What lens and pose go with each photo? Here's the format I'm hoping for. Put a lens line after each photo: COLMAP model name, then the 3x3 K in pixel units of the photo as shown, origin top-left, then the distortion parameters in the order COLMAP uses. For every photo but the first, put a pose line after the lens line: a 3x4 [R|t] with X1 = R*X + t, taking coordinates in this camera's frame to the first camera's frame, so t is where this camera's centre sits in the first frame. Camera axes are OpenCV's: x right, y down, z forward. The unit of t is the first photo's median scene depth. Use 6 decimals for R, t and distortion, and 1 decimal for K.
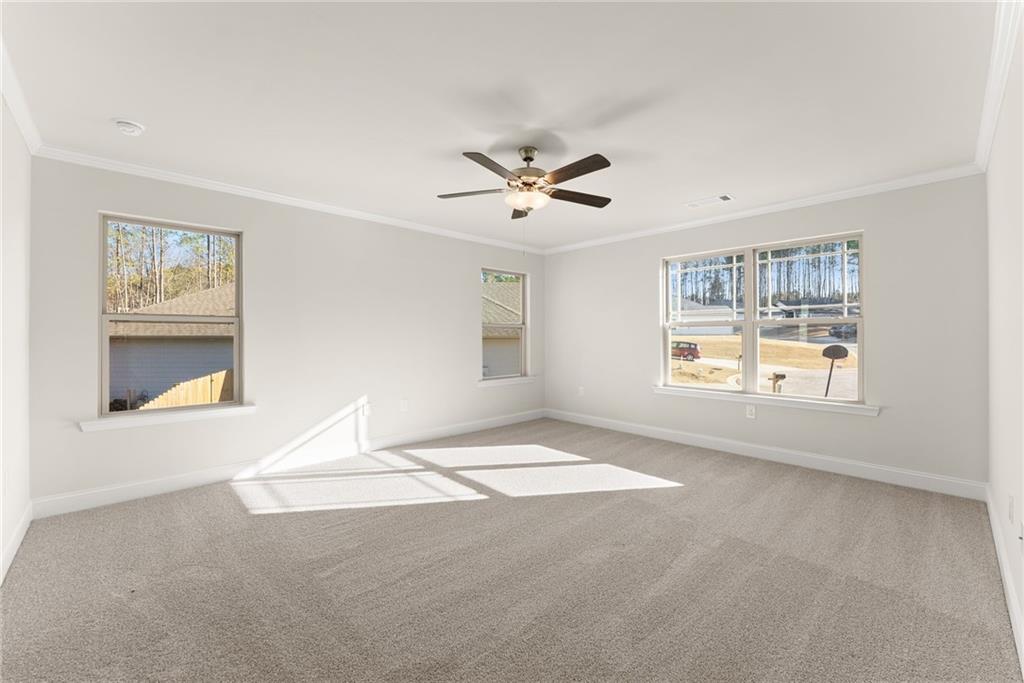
lens RADIAL K [[426.0, 0, 507.1], [0, 426.0, 339.7], [0, 0, 1]] dist [-0.000884, -0.000405]
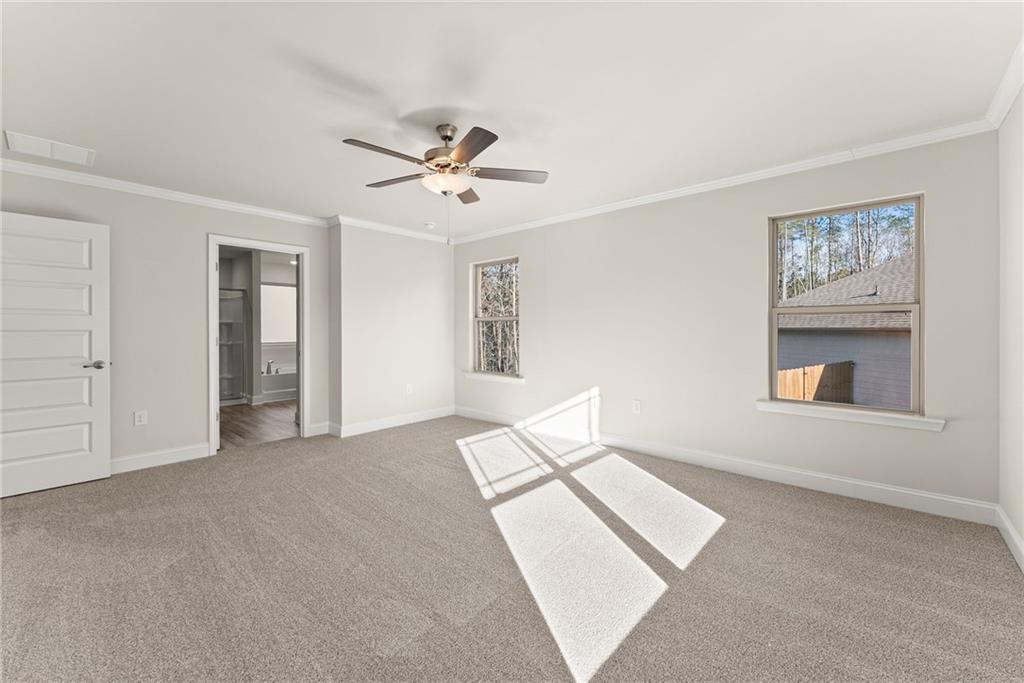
lens RADIAL K [[420.3, 0, 504.1], [0, 420.3, 331.7], [0, 0, 1]] dist [-0.000198, 0.000473]
pose [[0.048572, 0.005191, -0.998806, 0.658876], [-0.004466, 0.999978, 0.004980, -0.005086], [0.998810, 0.004219, 0.048594, 0.733246]]
